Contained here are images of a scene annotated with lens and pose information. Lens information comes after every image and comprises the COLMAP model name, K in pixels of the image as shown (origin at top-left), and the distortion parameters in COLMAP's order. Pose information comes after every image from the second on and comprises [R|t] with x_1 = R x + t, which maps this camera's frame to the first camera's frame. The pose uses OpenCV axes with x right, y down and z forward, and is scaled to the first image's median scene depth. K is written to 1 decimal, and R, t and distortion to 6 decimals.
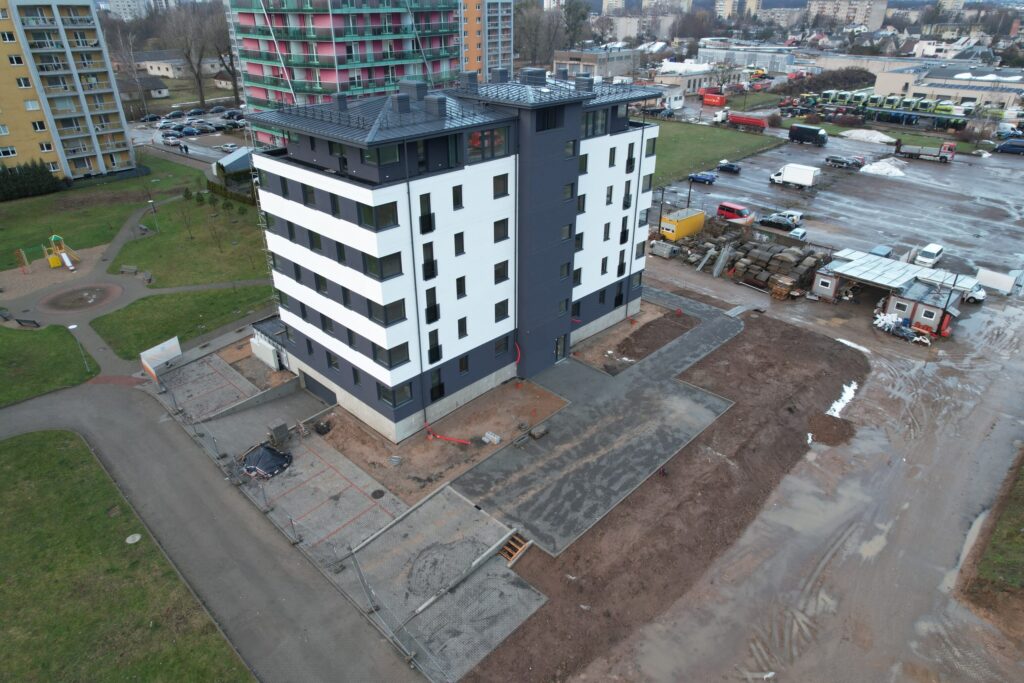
lens RADIAL K [[632.4, 0, 512.0], [0, 632.4, 341.5], [0, 0, 1]] dist [-0.020989, 0.001452]
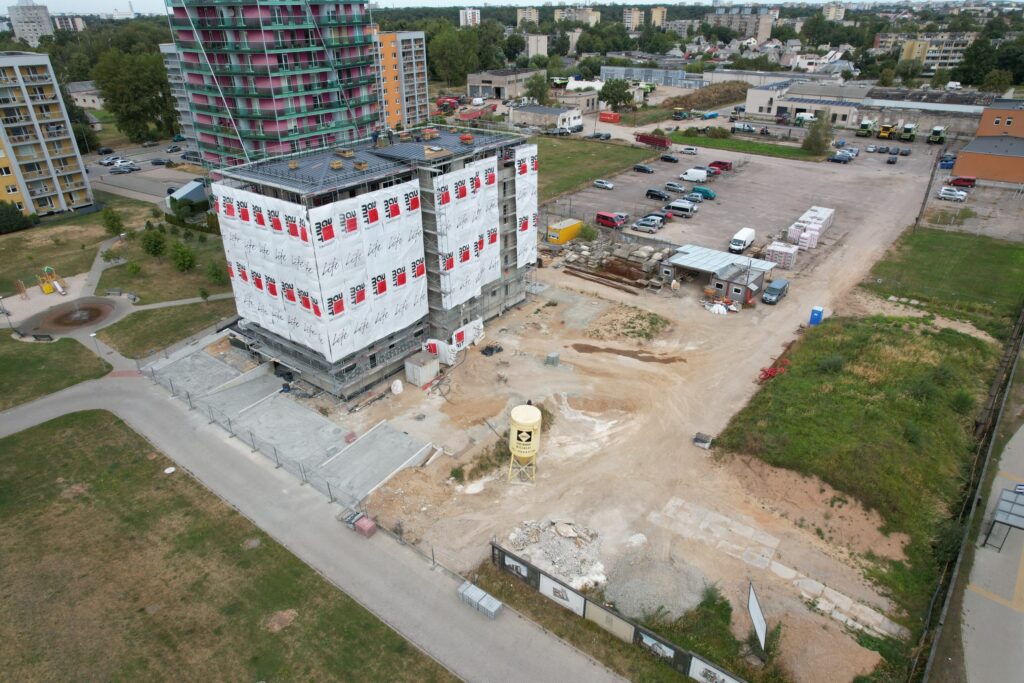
lens RADIAL K [[617.5, 0, 512.0], [0, 617.5, 341.5], [0, 0, 1]] dist [-0.026619, 0.000757]
pose [[0.992914, -0.064460, 0.099838, 0.023839], [0.065205, 0.997863, -0.004210, 0.026757], [-0.099353, 0.010690, 0.994995, -0.182667]]
